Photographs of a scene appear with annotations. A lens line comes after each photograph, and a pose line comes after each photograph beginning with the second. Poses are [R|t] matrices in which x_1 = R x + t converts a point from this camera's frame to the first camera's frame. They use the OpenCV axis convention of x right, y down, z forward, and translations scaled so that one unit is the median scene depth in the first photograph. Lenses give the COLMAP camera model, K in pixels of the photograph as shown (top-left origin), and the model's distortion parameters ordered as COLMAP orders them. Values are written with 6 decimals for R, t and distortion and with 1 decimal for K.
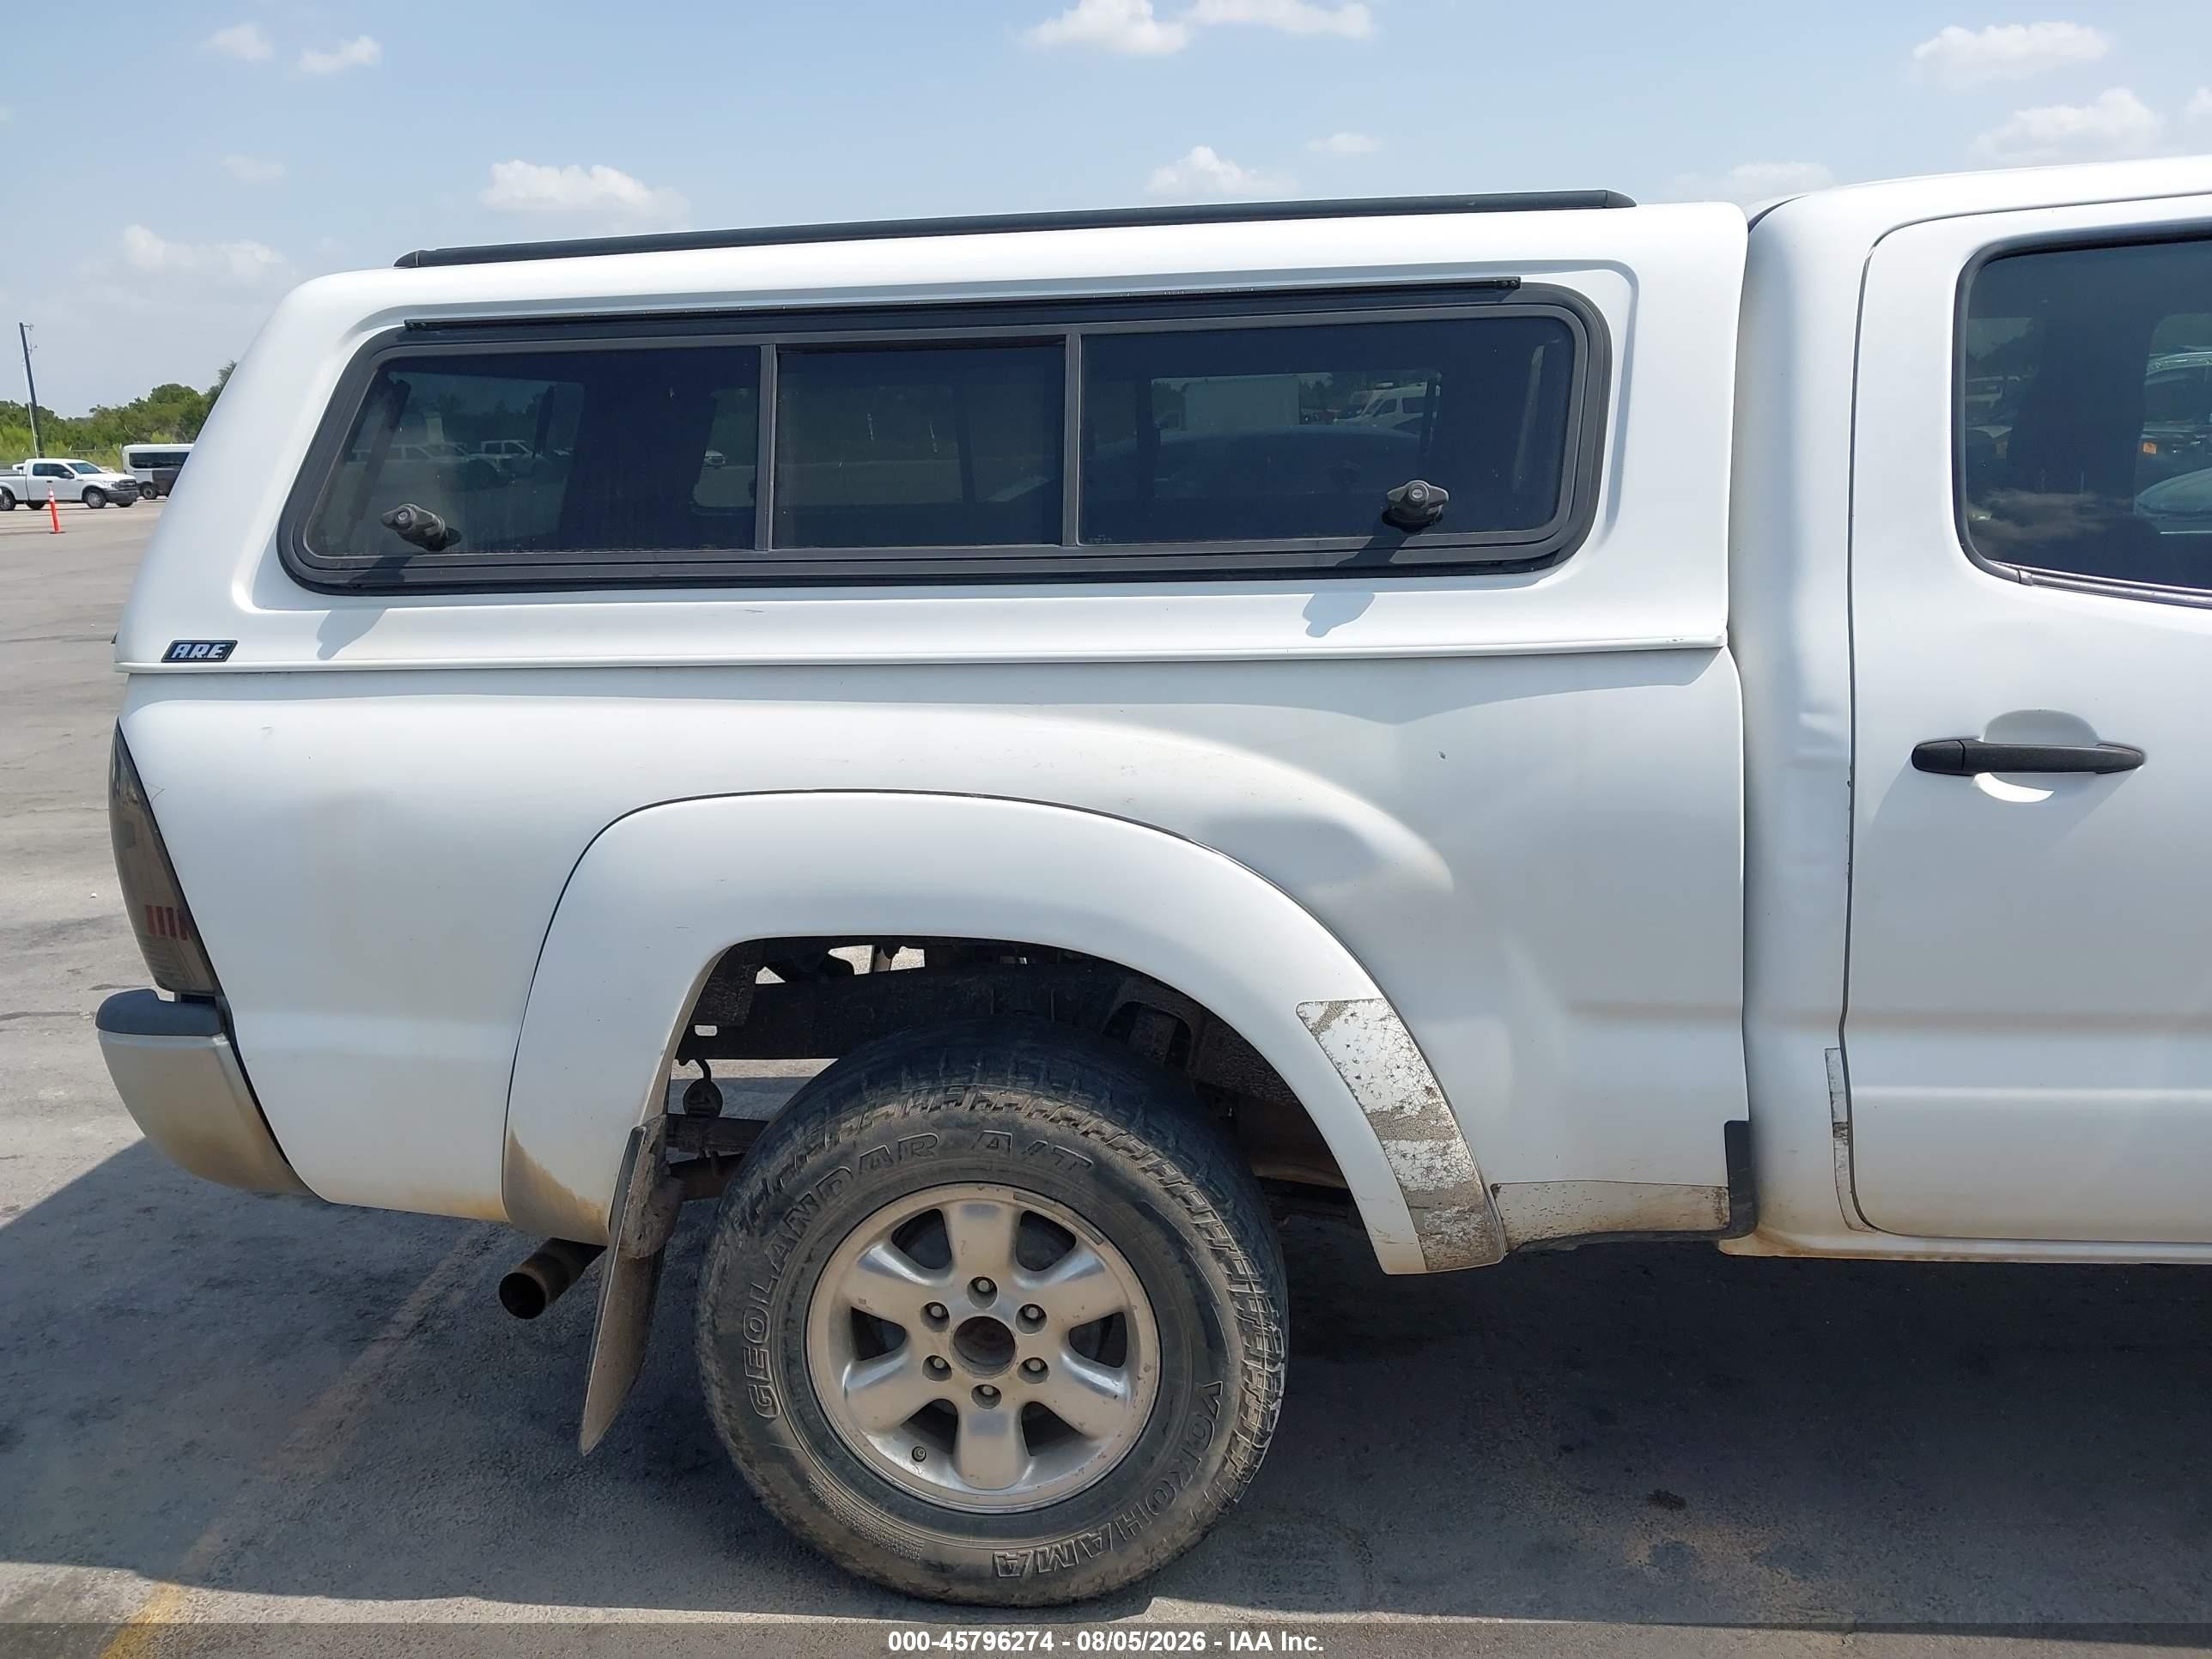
lens RADIAL K [[1743.8, 0, 1084.8], [0, 1743.8, 835.8], [0, 0, 1]] dist [0.012424, -0.012371]
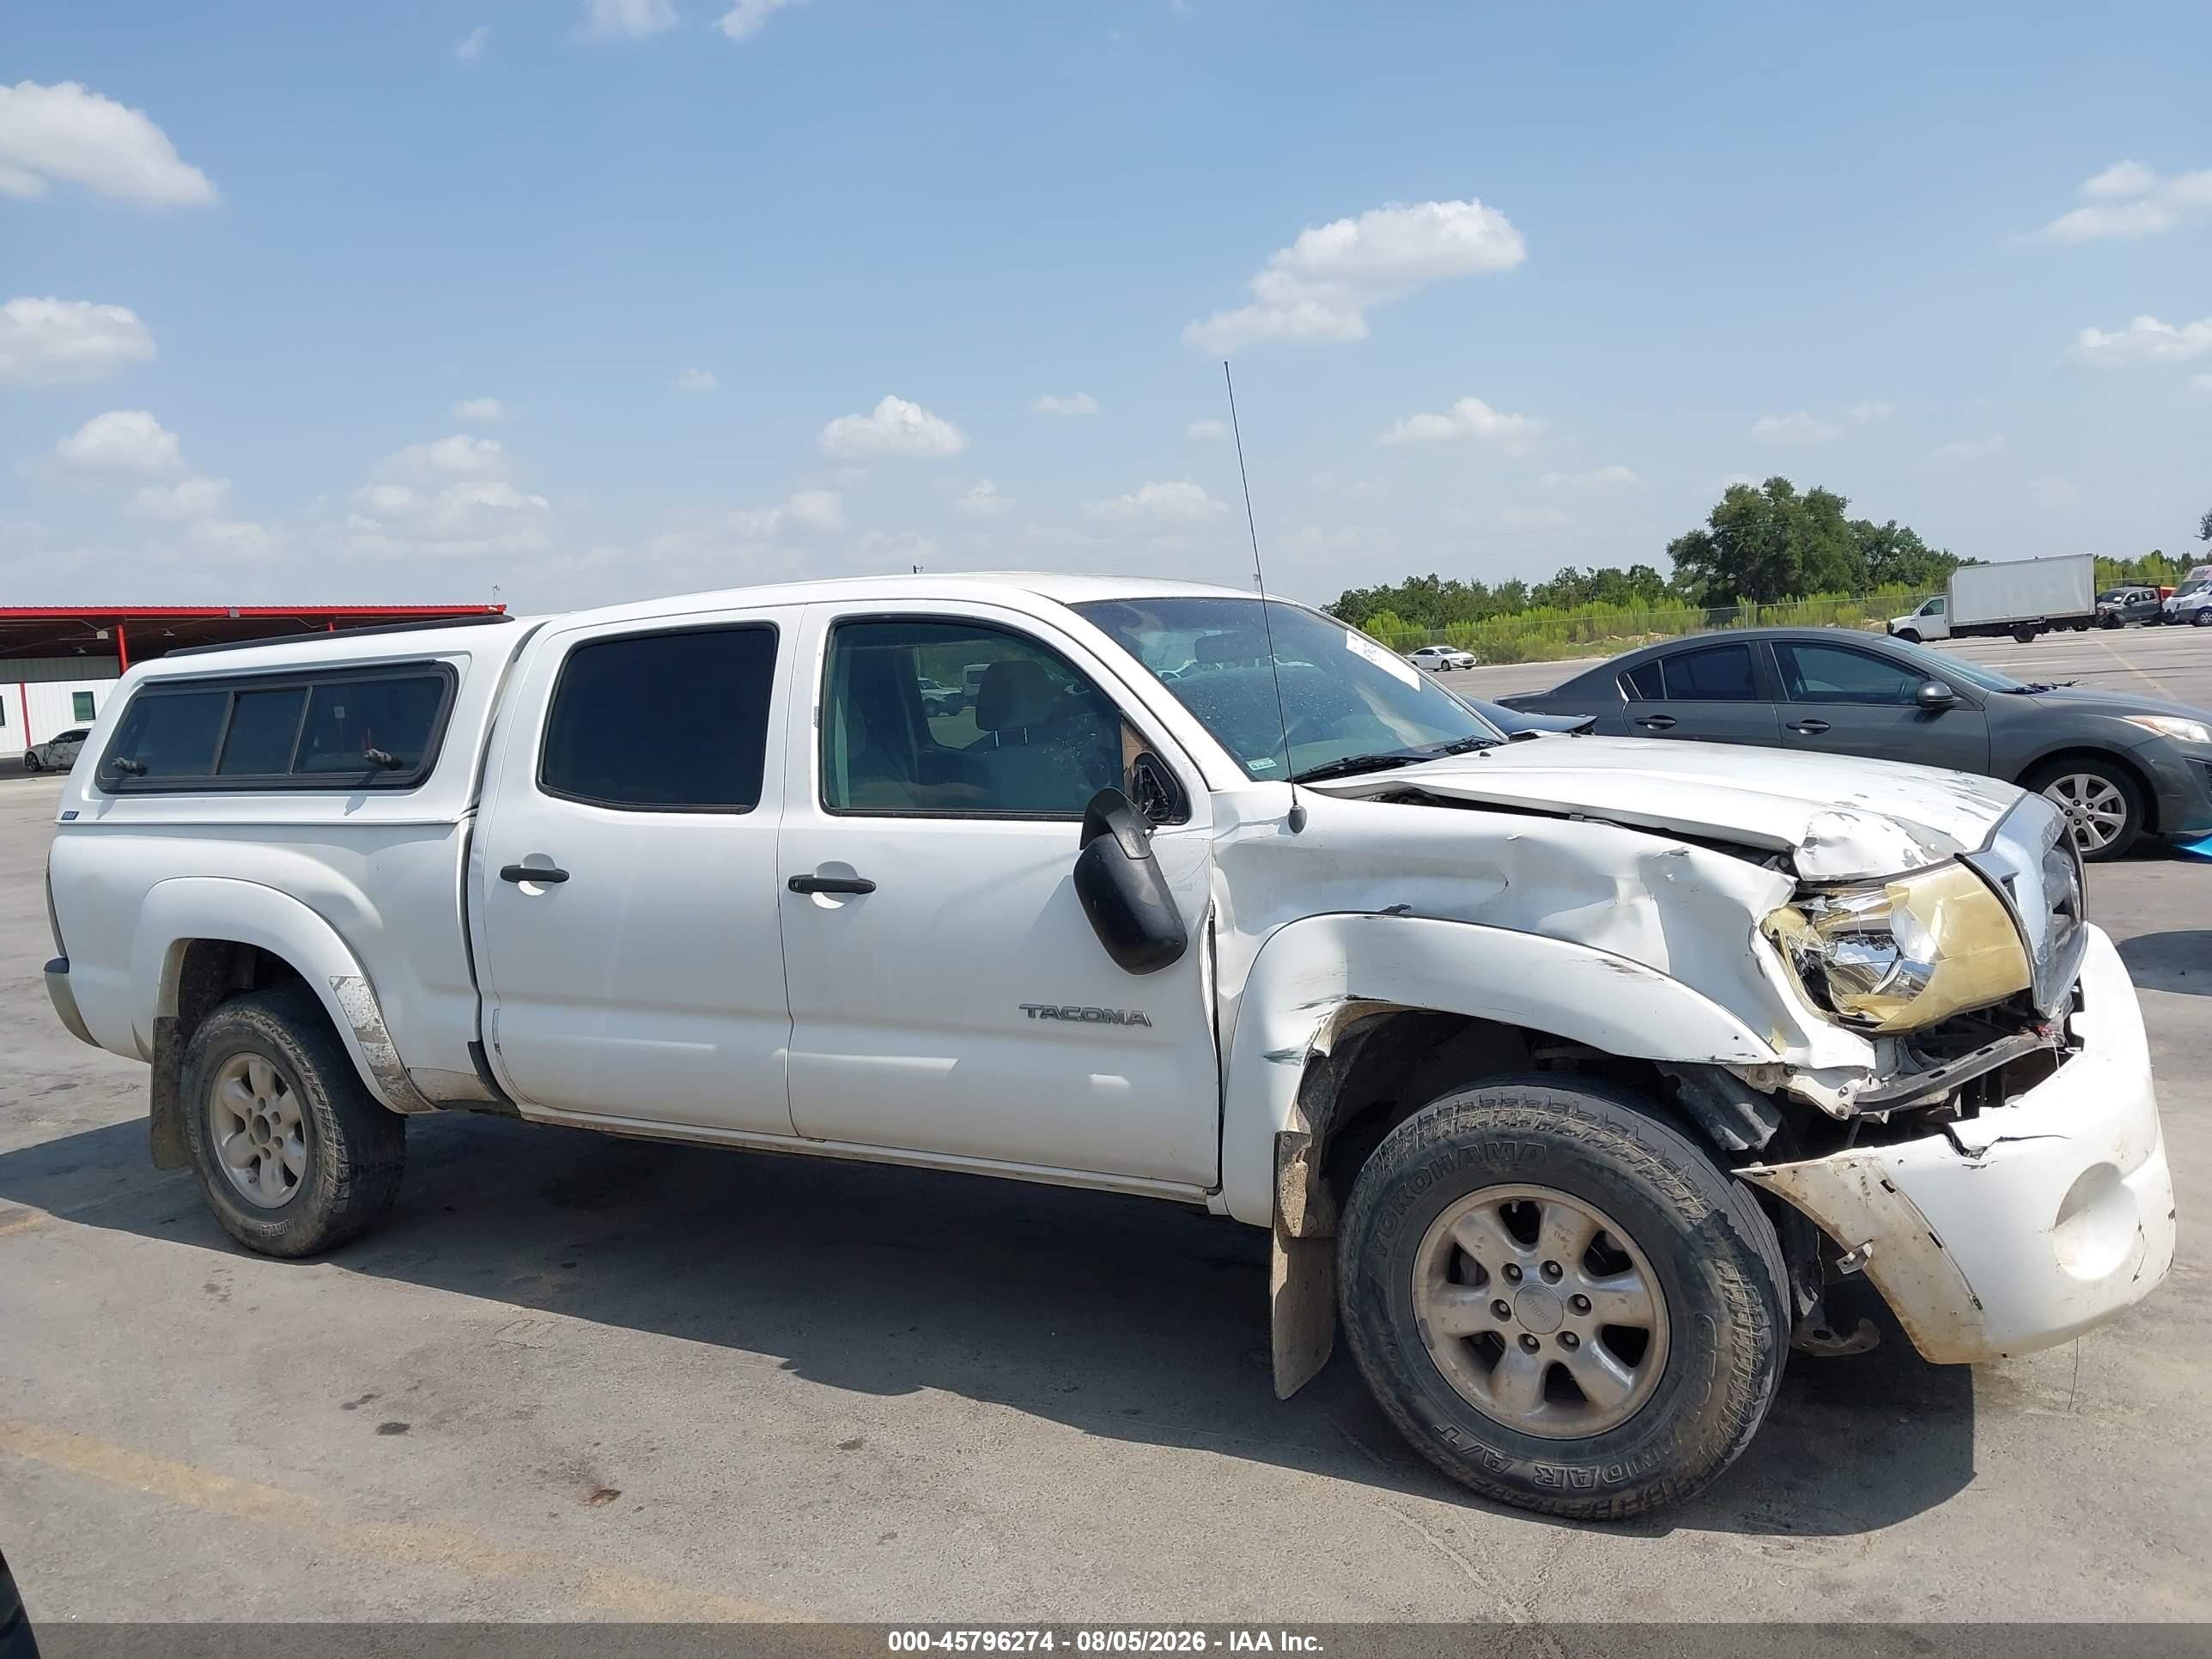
lens RADIAL K [[1743.8, 0, 1084.8], [0, 1743.8, 835.8], [0, 0, 1]] dist [0.012424, -0.012371]
pose [[0.900768, 0.018436, -0.433909, 1.884402], [-0.063512, 0.993949, -0.089616, 0.052877], [0.429631, 0.108282, 0.896489, -0.601727]]
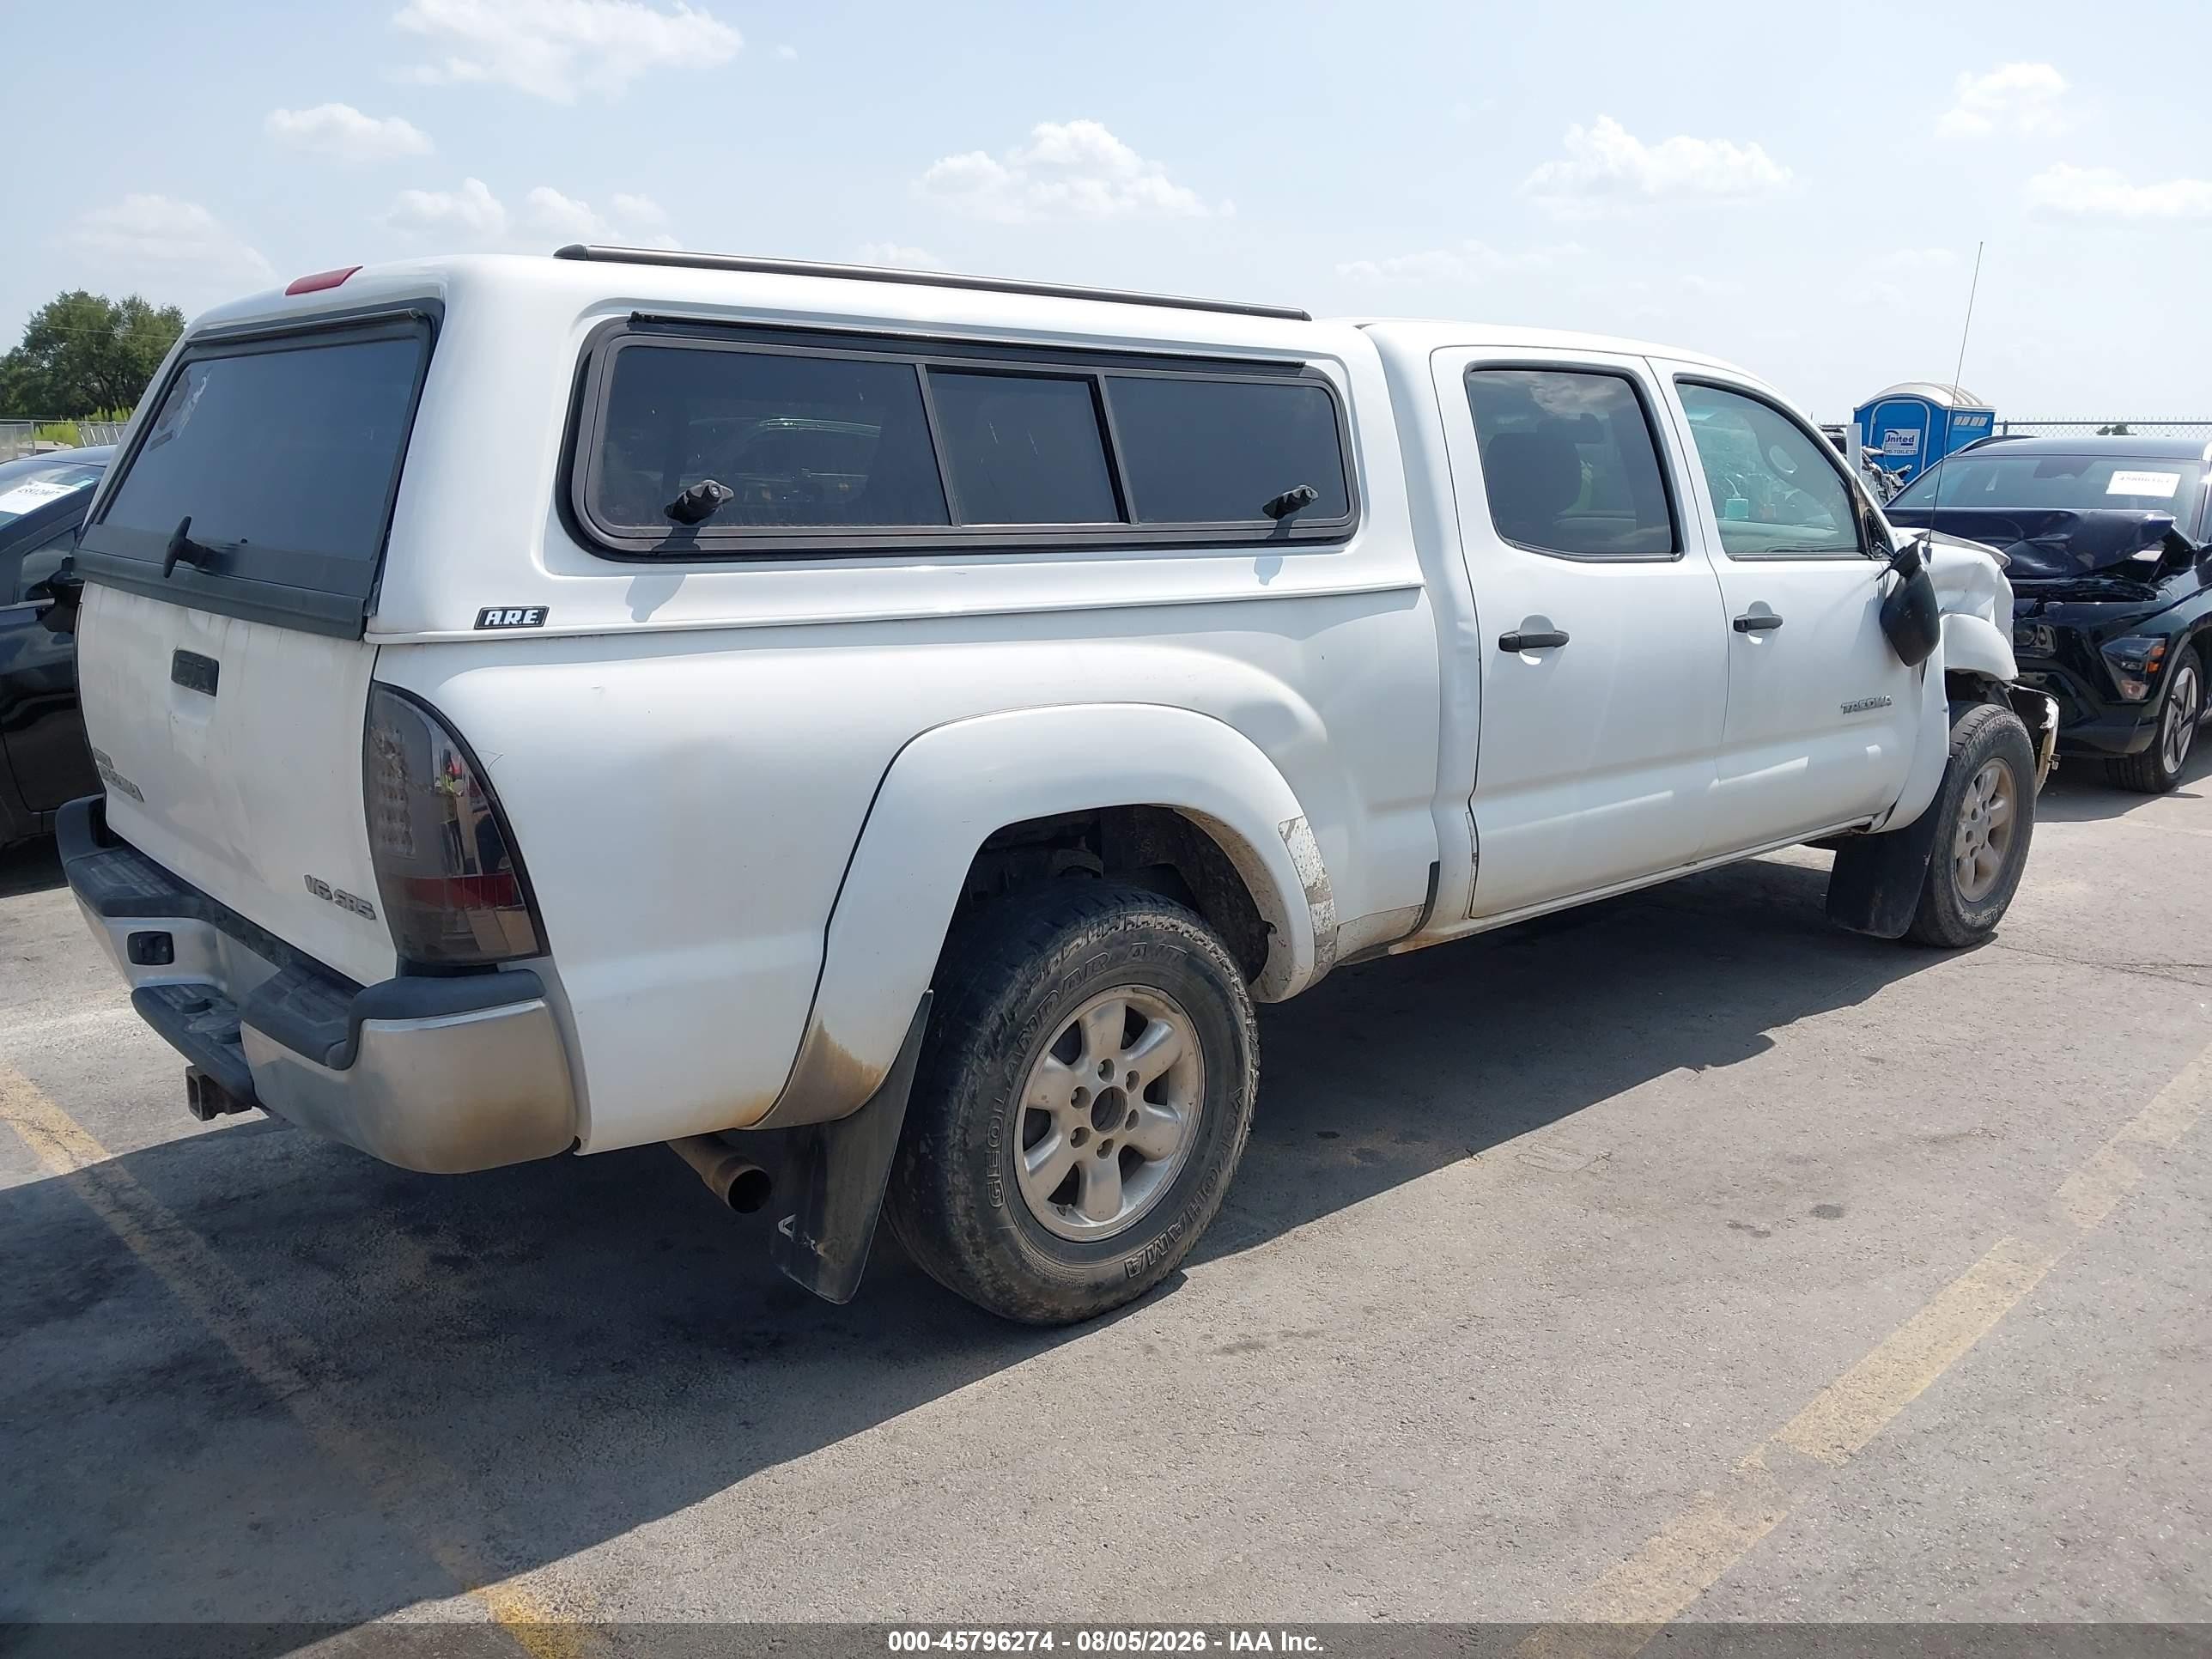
lens RADIAL K [[1798.1, 0, 1111.3], [0, 1798.1, 805.3], [0, 0, 1]] dist [0.073689, -0.003082]
pose [[0.660014, -0.104490, 0.743951, -1.095122], [0.122534, 0.991992, 0.030618, 0.013661], [-0.741193, 0.070951, 0.667532, 0.043655]]
